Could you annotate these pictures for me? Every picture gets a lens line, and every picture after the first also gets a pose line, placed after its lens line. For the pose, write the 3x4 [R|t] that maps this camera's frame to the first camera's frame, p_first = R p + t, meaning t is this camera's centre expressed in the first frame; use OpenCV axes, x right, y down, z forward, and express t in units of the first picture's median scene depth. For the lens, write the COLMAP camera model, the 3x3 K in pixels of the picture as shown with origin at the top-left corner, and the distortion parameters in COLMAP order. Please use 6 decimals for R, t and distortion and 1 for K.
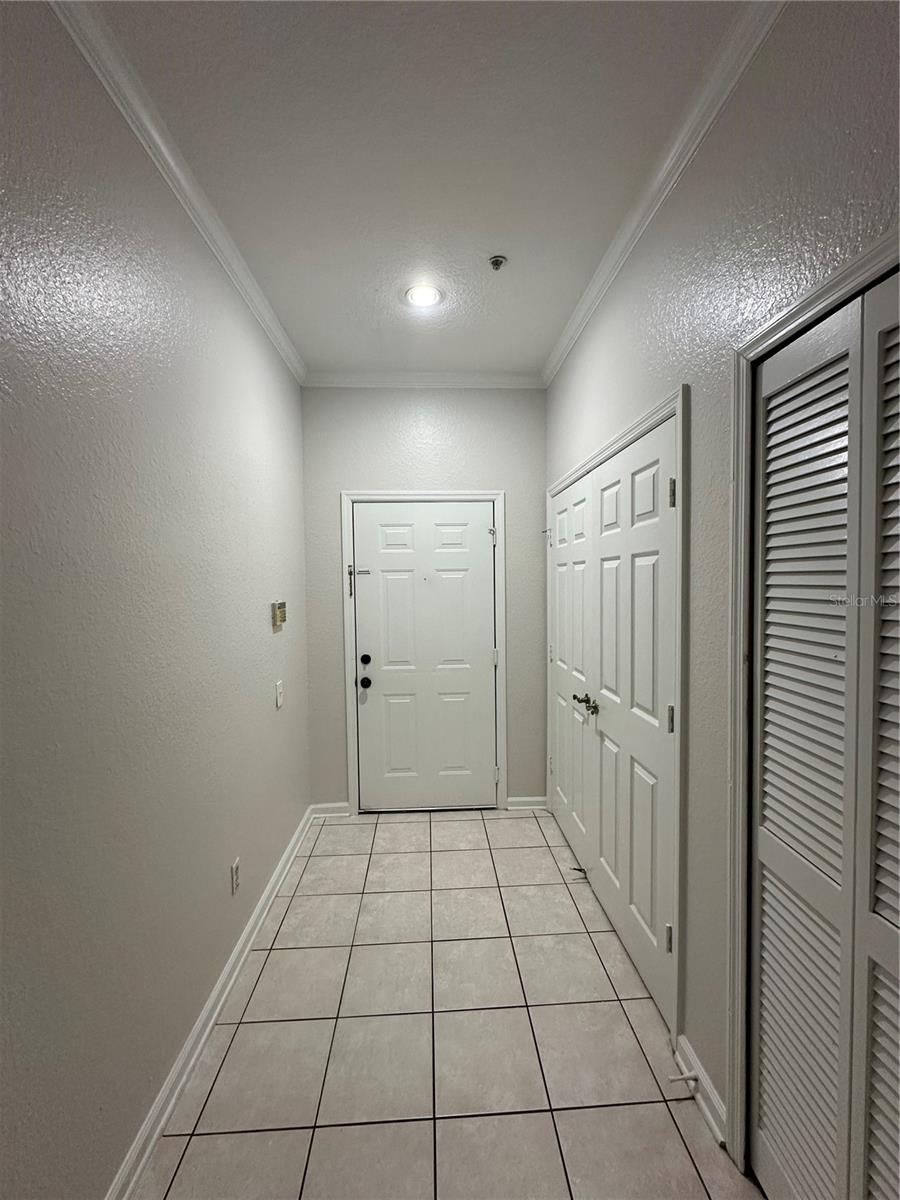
lens RADIAL K [[478.3, 0, 444.8], [0, 478.3, 603.9], [0, 0, 1]] dist [-0.002767, 0.001257]
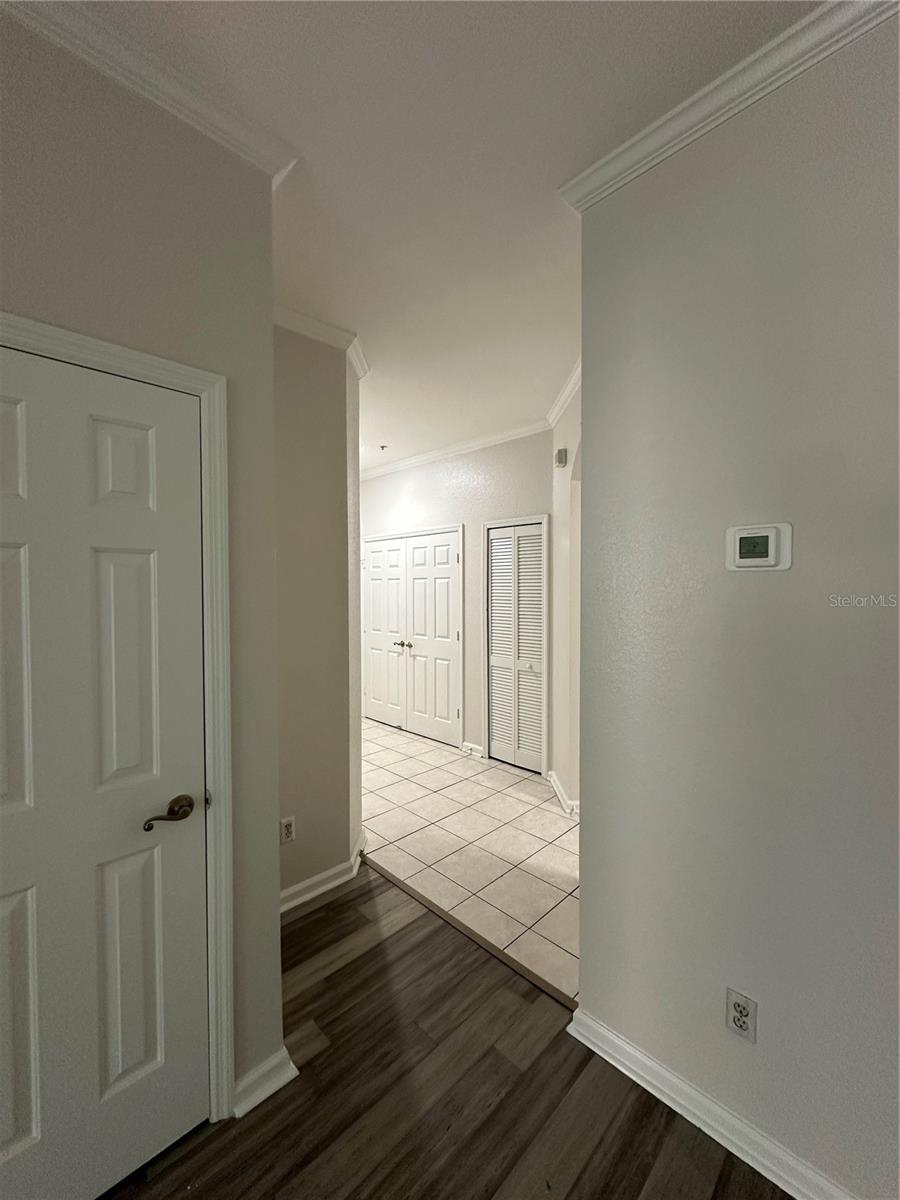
lens RADIAL K [[478.3, 0, 444.0], [0, 478.3, 599.5], [0, 0, 1]] dist [-0.002767, 0.001257]
pose [[0.748833, 0.000074, 0.662758, -1.452726], [0.018648, 0.999602, -0.021182, 0.077815], [-0.662496, 0.028220, 0.748534, -1.077643]]
